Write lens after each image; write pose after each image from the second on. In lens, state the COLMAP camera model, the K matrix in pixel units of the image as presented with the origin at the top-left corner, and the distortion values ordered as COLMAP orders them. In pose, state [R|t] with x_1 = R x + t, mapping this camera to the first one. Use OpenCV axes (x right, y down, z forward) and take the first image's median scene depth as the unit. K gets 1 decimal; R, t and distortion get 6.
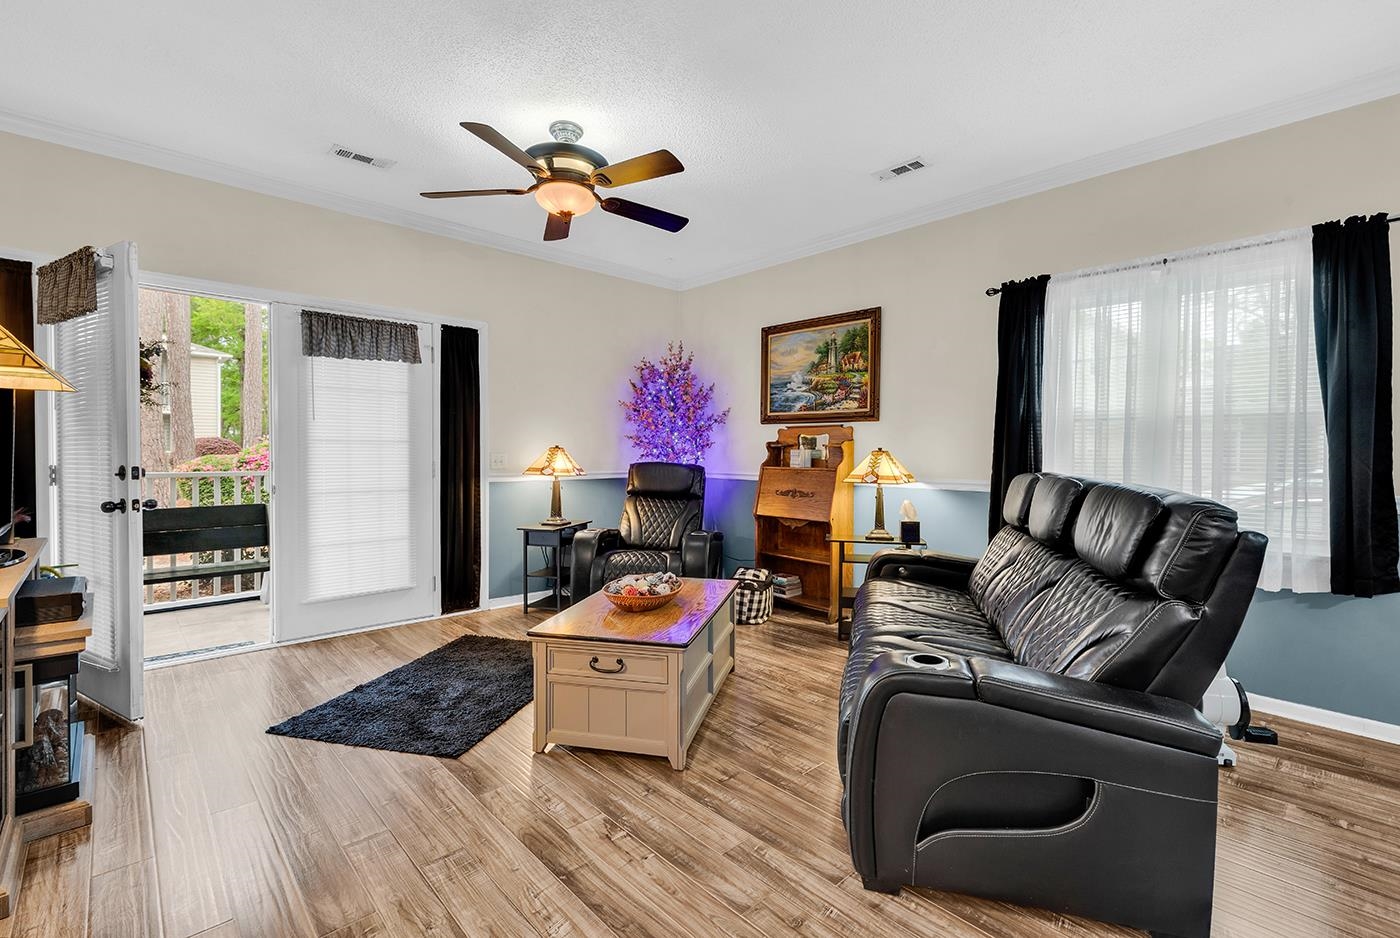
lens RADIAL K [[631.2, 0, 703.2], [0, 631.2, 465.3], [0, 0, 1]] dist [0.002261, 0.000136]
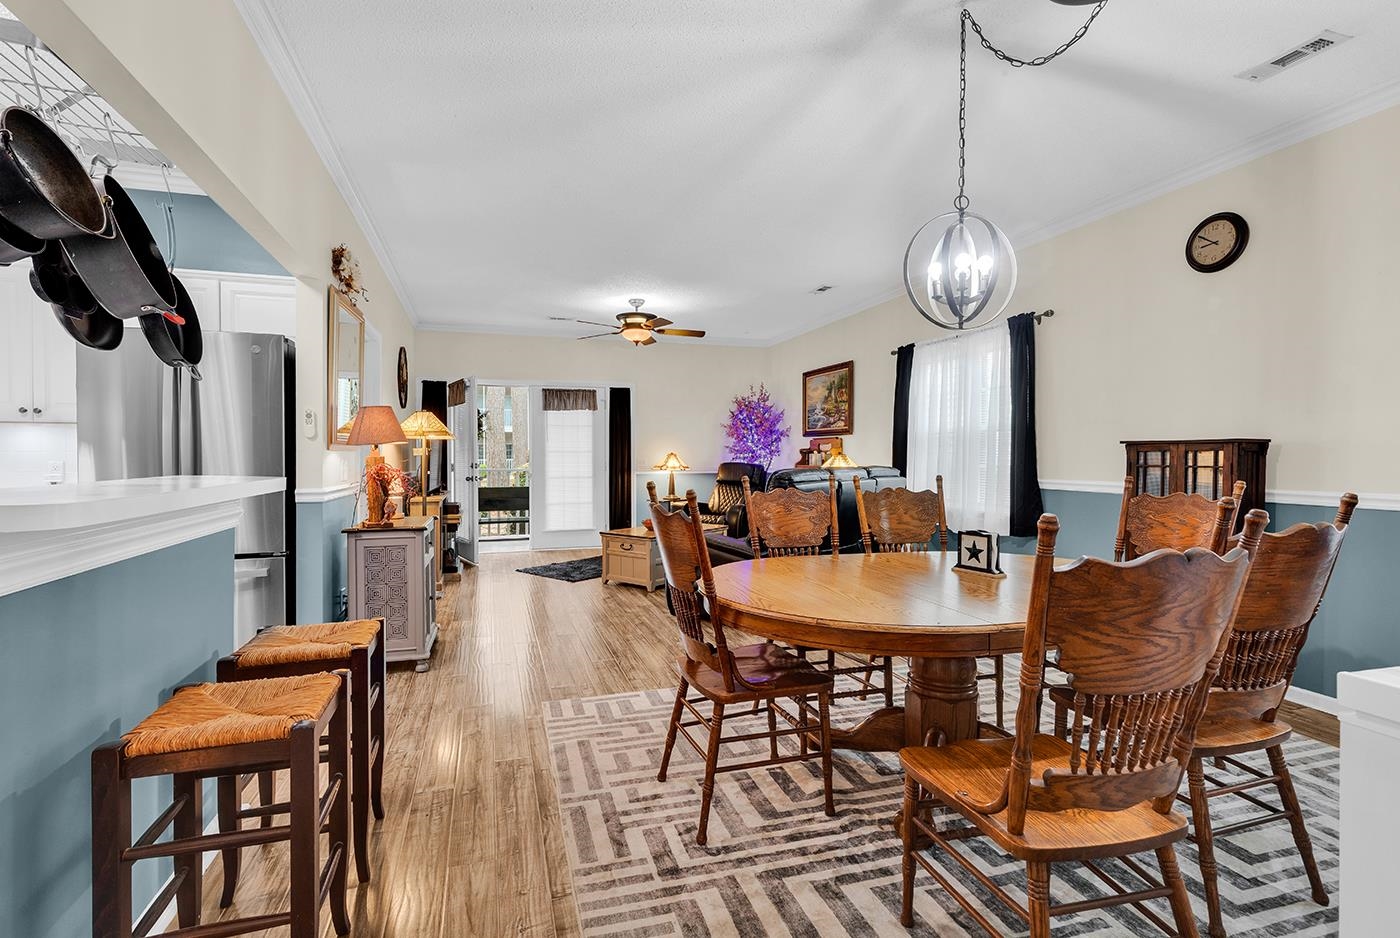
lens RADIAL K [[632.1, 0, 675.3], [0, 632.1, 463.8], [0, 0, 1]] dist [0.001478, -0.000024]
pose [[0.896315, -0.002868, -0.443408, 0.579425], [-0.002347, 0.999934, -0.011212, 0.018598], [0.443411, 0.011090, 0.896250, -0.565442]]
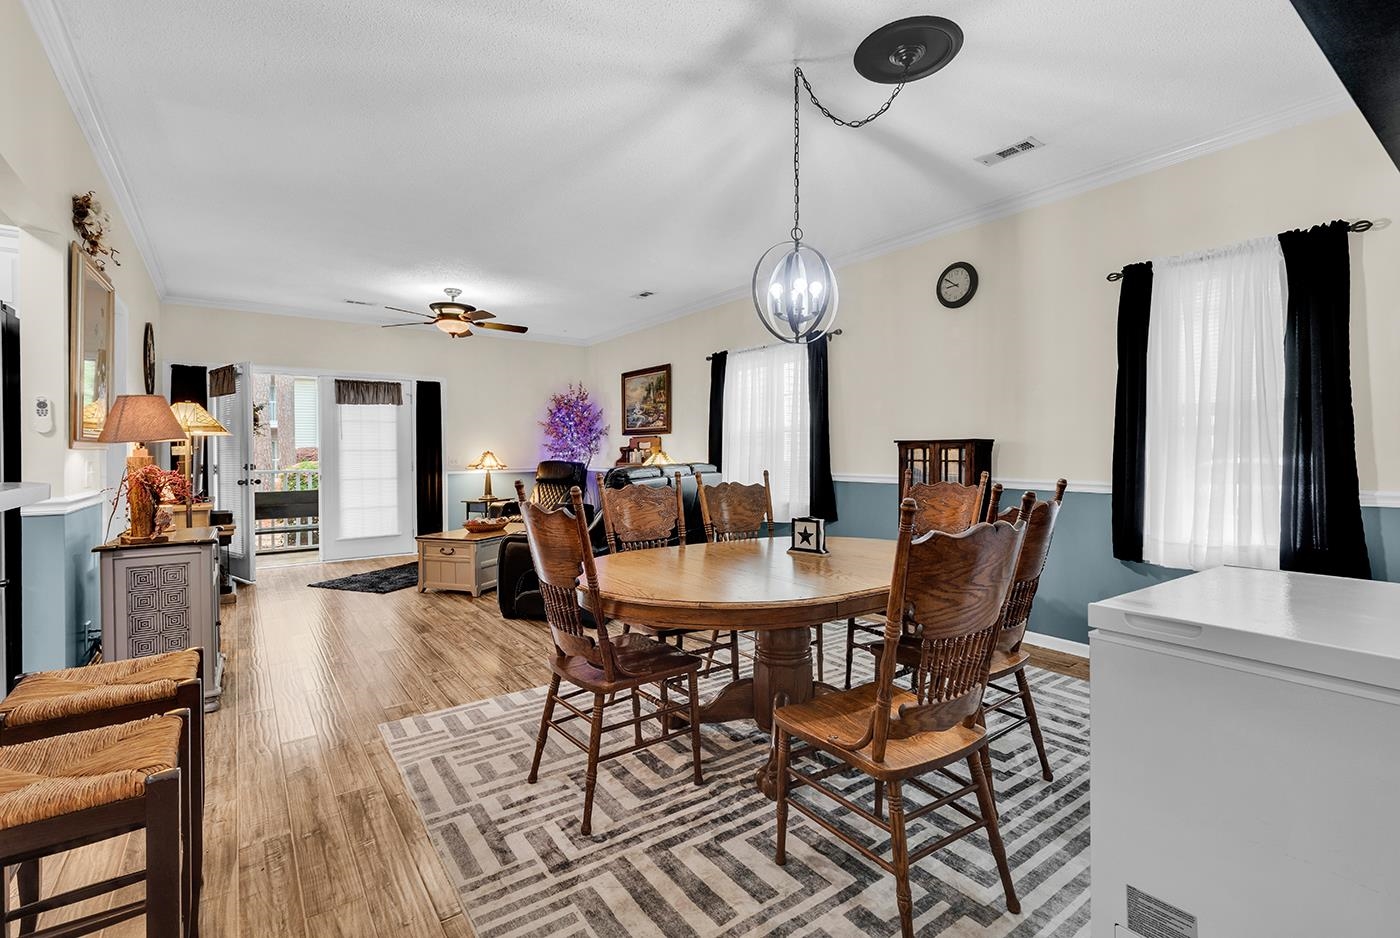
lens RADIAL K [[626.0, 0, 697.6], [0, 626.0, 458.6], [0, 0, 1]] dist [0.002485, -0.000123]
pose [[0.993440, -0.011715, -0.113752, 0.535528], [0.010063, 0.999836, -0.015086, 0.019089], [0.113910, 0.013842, 0.993395, -0.594292]]
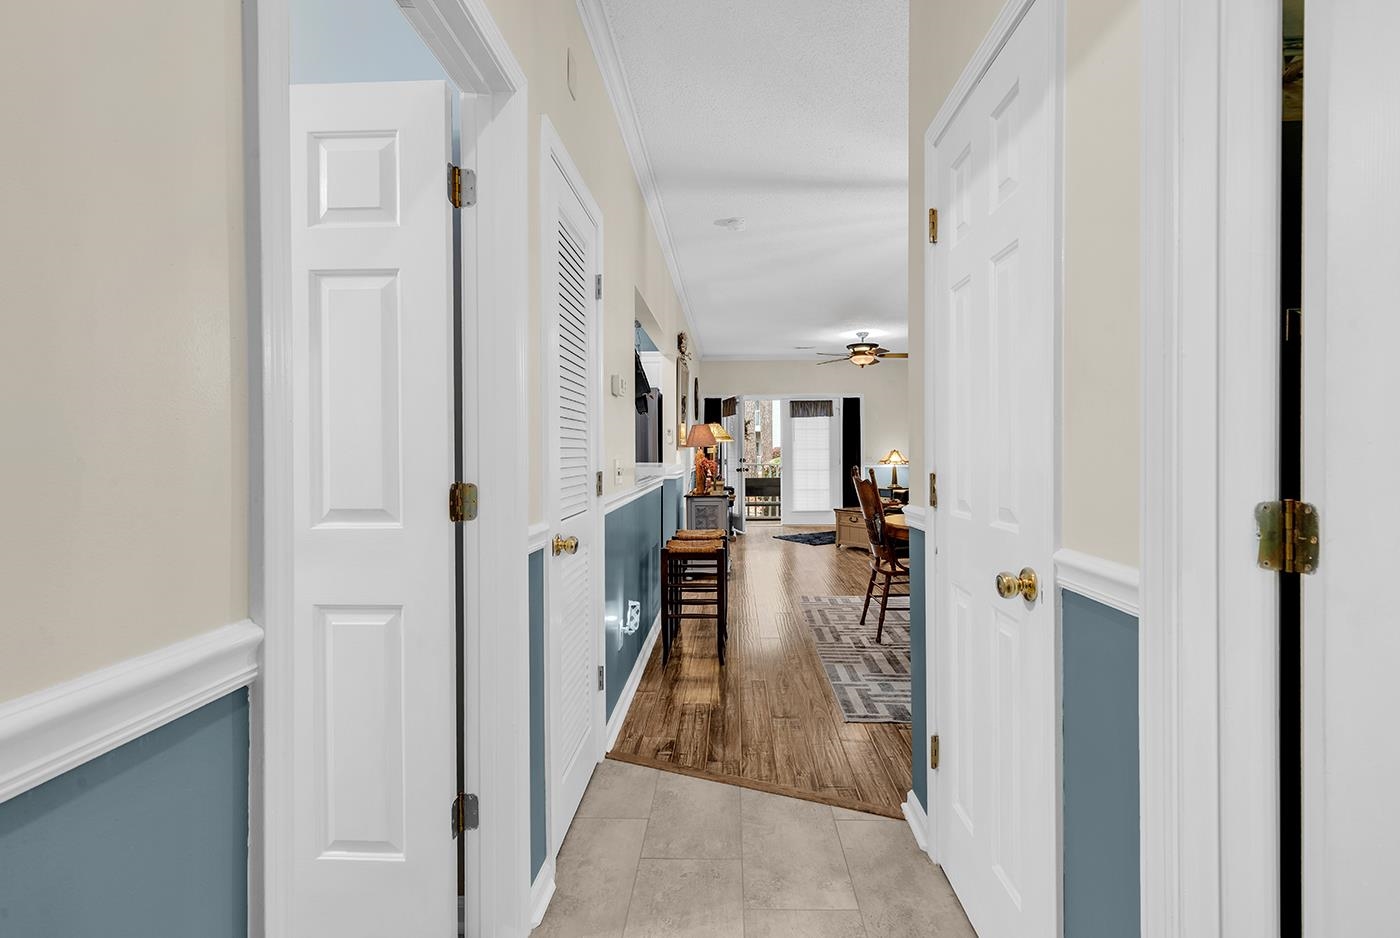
lens RADIAL K [[609.8, 0, 729.3], [0, 609.8, 457.1], [0, 0, 1]] dist [-0.000165, -0.000106]
pose [[0.726744, -0.007776, -0.686864, 0.823898], [-0.003823, 0.999875, -0.015364, 0.028161], [0.686898, 0.013792, 0.726623, -0.911100]]
